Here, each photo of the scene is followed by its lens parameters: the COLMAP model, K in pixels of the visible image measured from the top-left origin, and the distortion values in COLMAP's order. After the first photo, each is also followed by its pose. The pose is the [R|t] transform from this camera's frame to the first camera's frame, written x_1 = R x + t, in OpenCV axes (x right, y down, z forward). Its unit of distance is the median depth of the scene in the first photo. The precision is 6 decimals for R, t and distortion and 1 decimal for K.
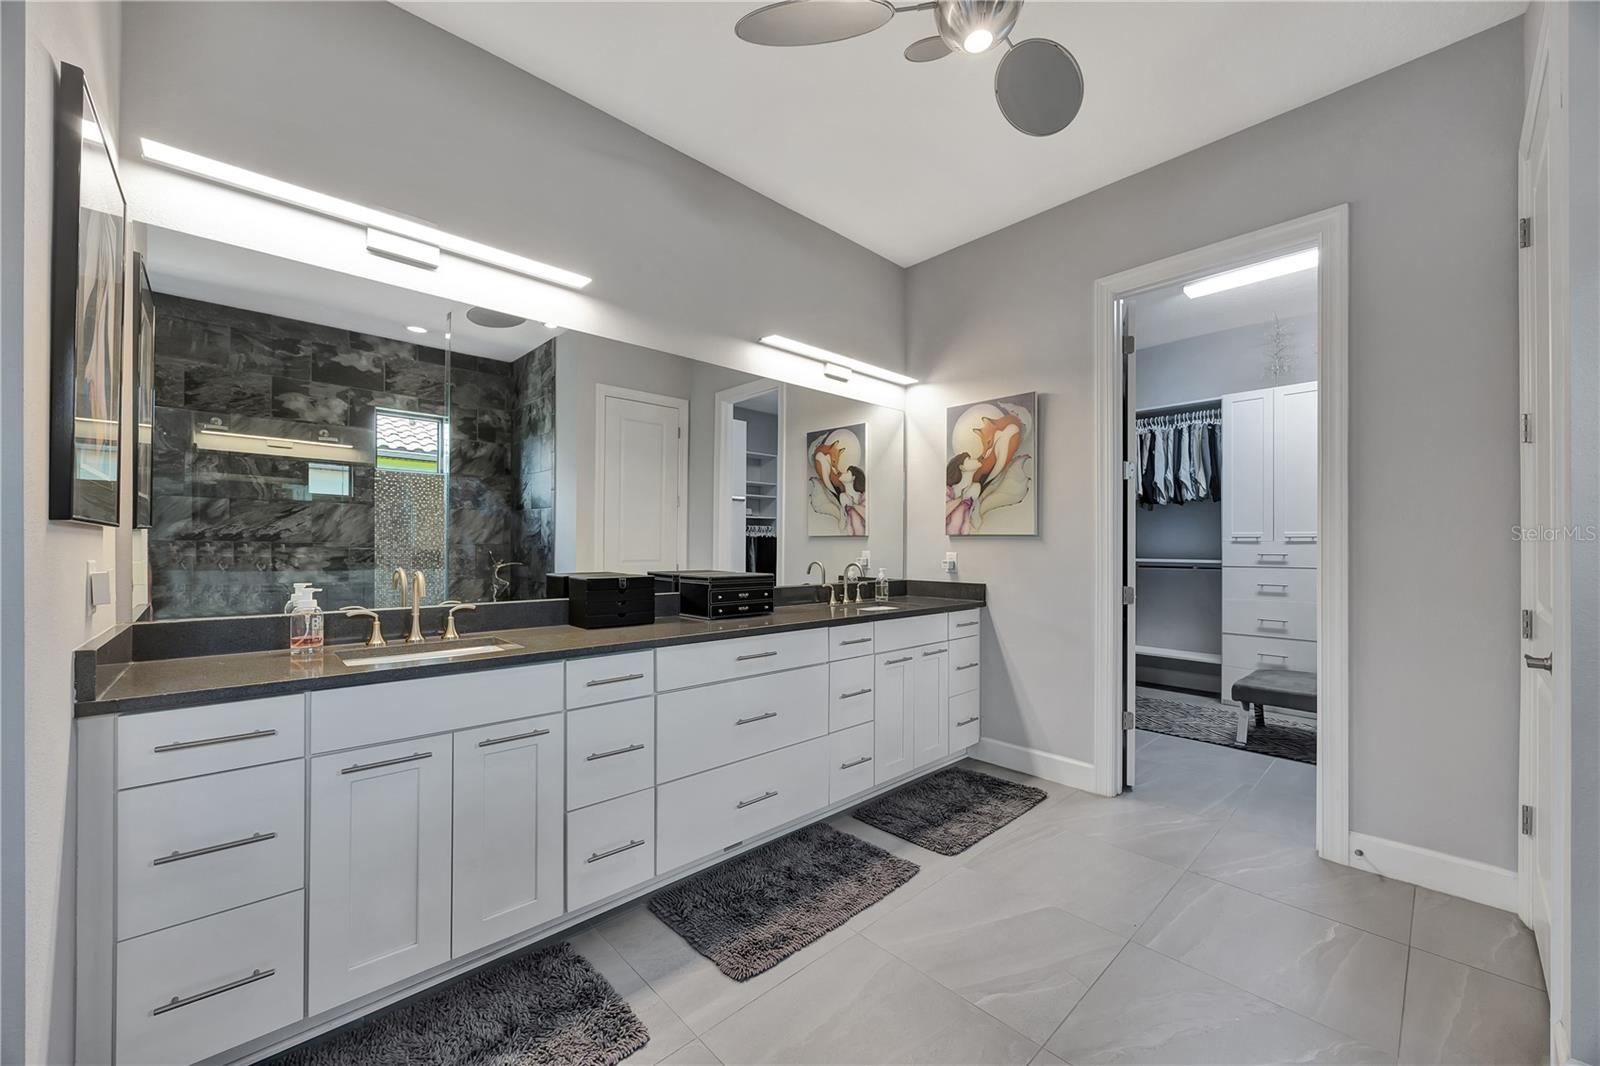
lens RADIAL K [[611.0, 0, 800.2], [0, 611.0, 543.9], [0, 0, 1]] dist [-0.002565, -0.000185]
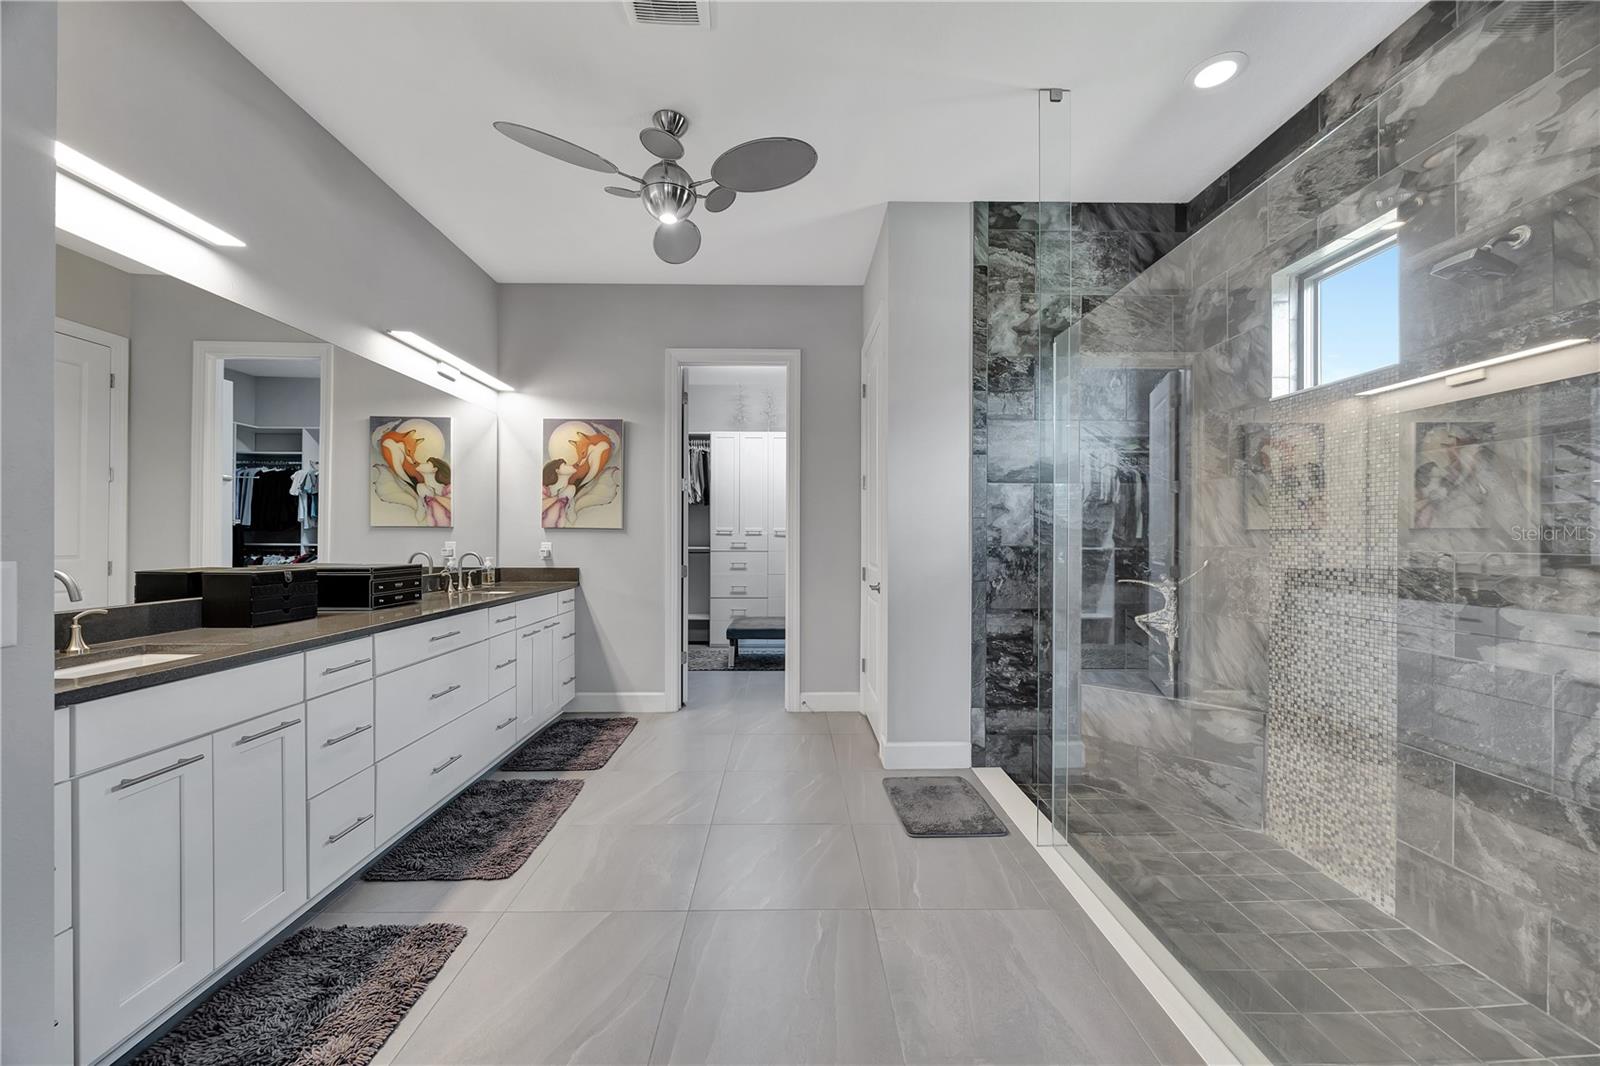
lens RADIAL K [[610.0, 0, 801.0], [0, 610.0, 536.2], [0, 0, 1]] dist [-0.000832, 0.000028]
pose [[0.667210, 0.001295, 0.744869, -0.327818], [-0.004254, 0.999989, 0.002071, -0.002654], [-0.744858, -0.004550, 0.667208, -0.158390]]
